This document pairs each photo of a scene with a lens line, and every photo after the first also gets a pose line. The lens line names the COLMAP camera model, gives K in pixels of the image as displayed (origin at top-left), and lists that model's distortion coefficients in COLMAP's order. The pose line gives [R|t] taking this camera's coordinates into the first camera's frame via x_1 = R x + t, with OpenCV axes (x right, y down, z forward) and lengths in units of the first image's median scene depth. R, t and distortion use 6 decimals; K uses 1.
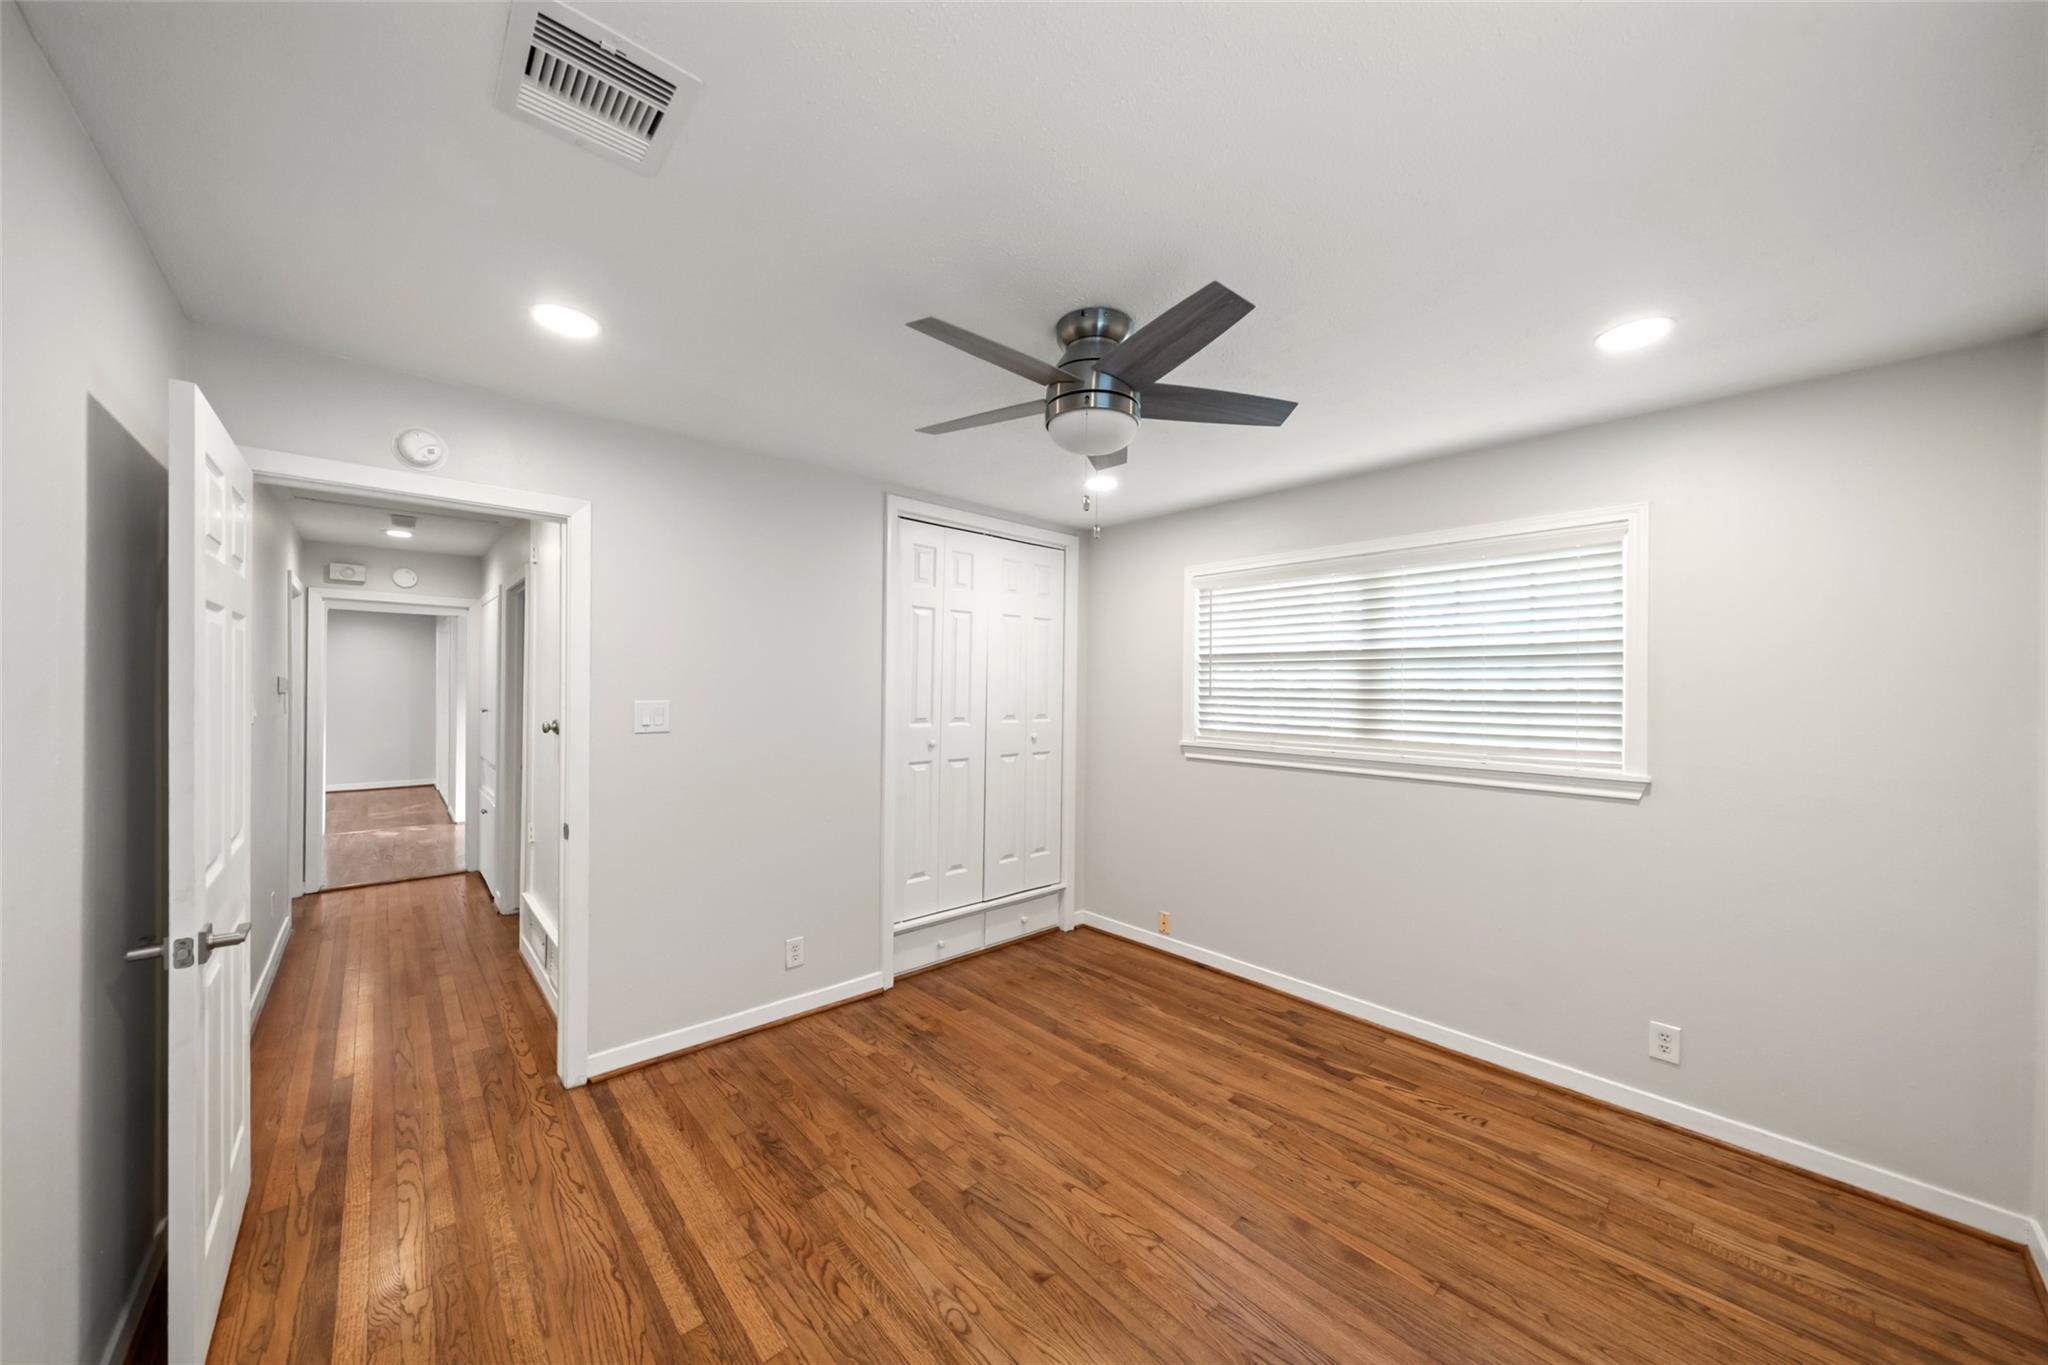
lens RADIAL K [[707.2, 0, 1026.2], [0, 707.2, 684.0], [0, 0, 1]] dist [-0.004850, -0.000069]
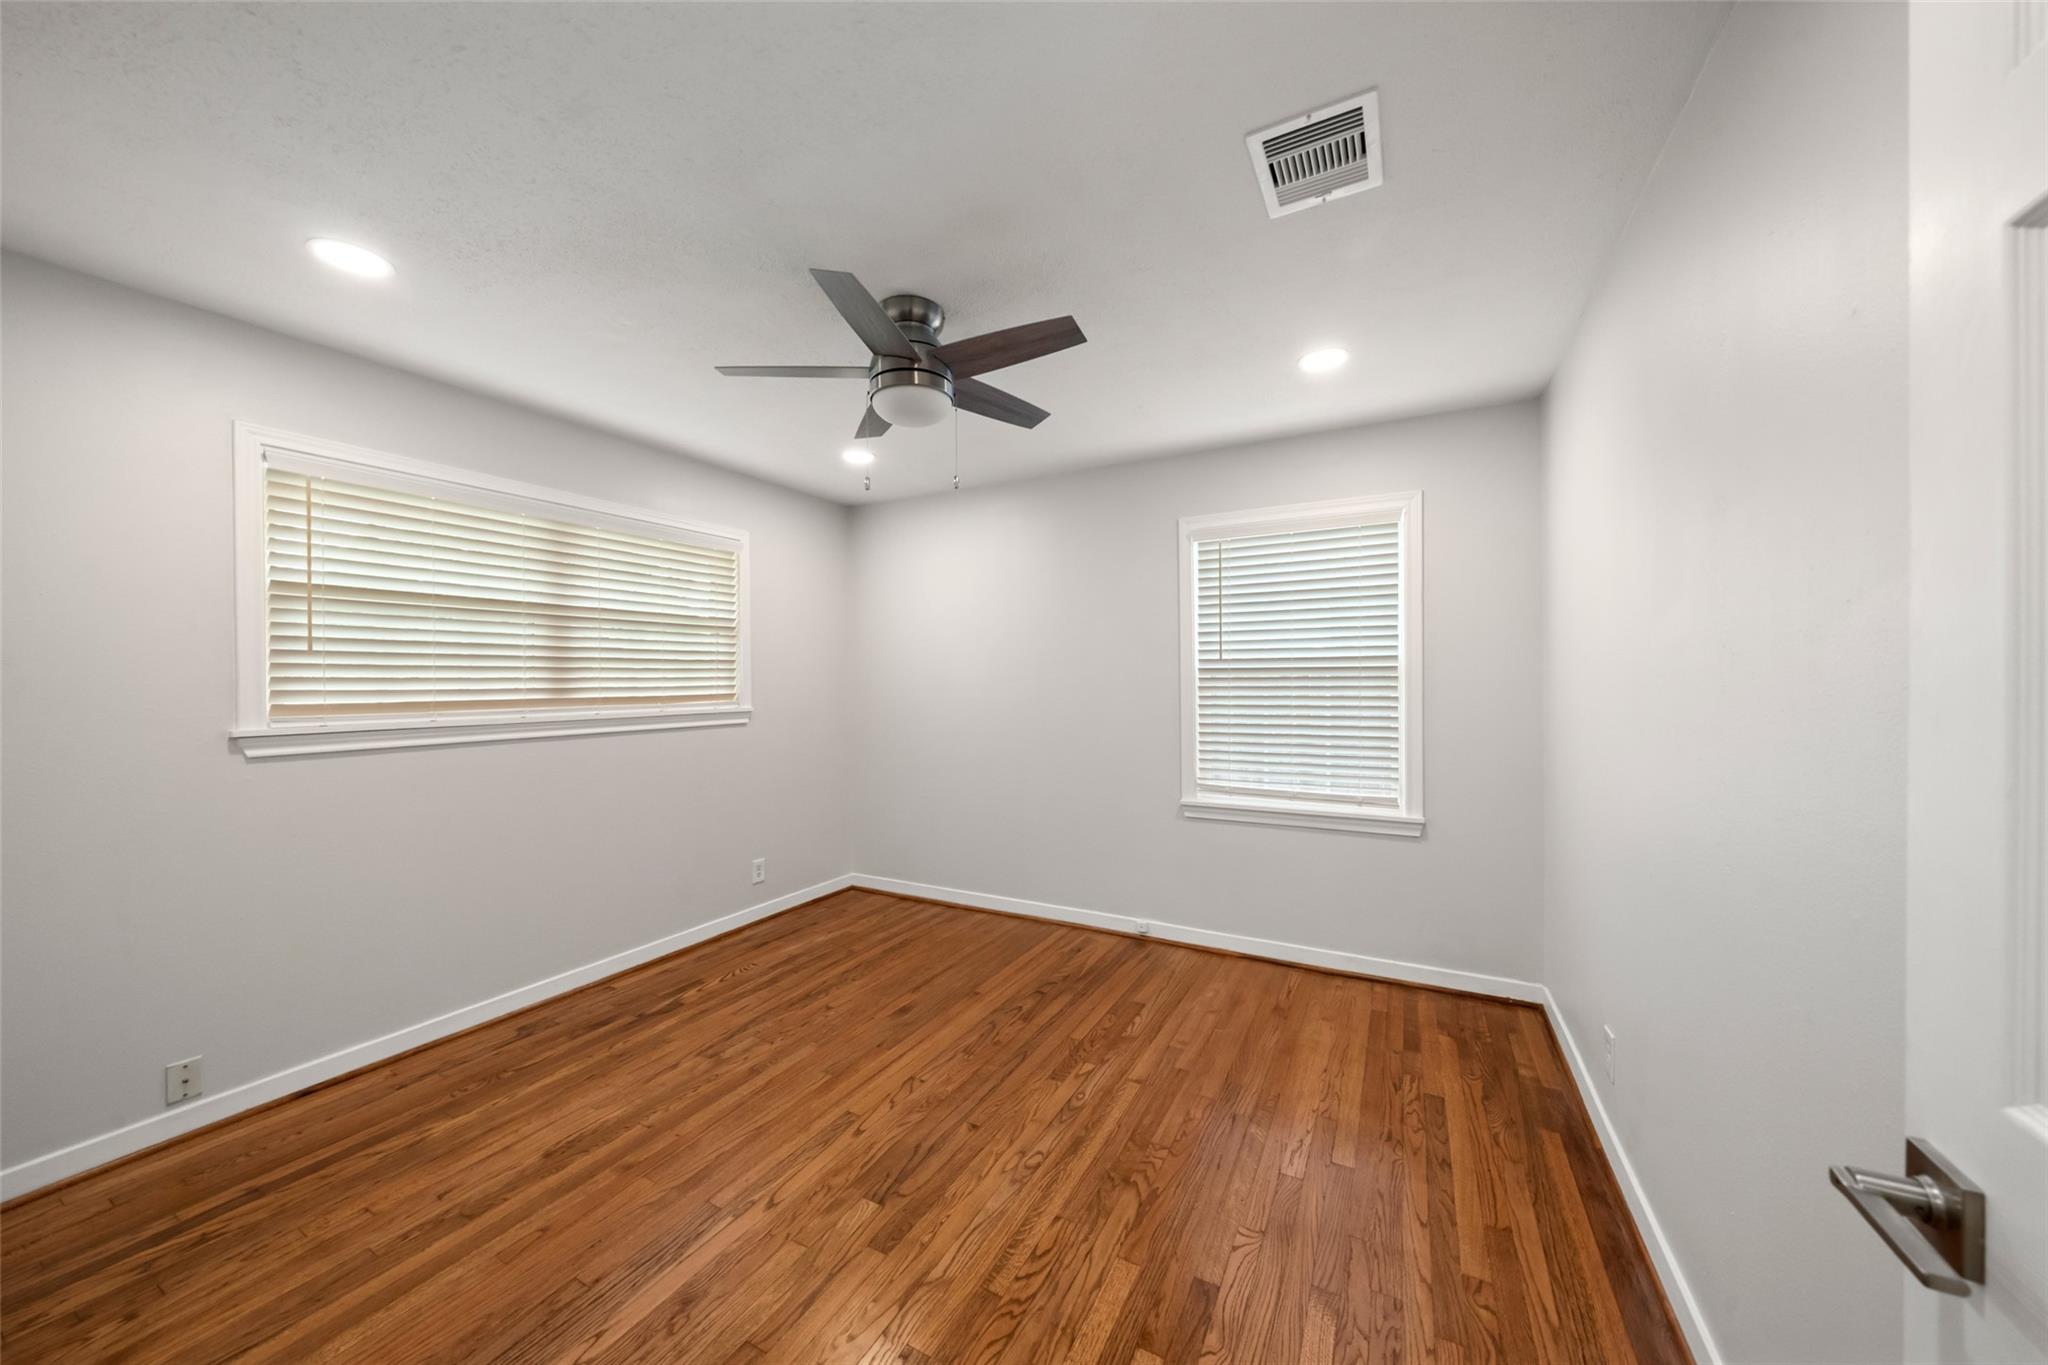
lens RADIAL K [[707.2, 0, 1026.2], [0, 707.2, 684.0], [0, 0, 1]] dist [-0.004850, -0.000069]
pose [[-0.329972, -0.013285, 0.943897, -0.785110], [-0.001095, 0.999906, 0.013691, 0.055216], [-0.943990, 0.003484, -0.329956, 0.913531]]
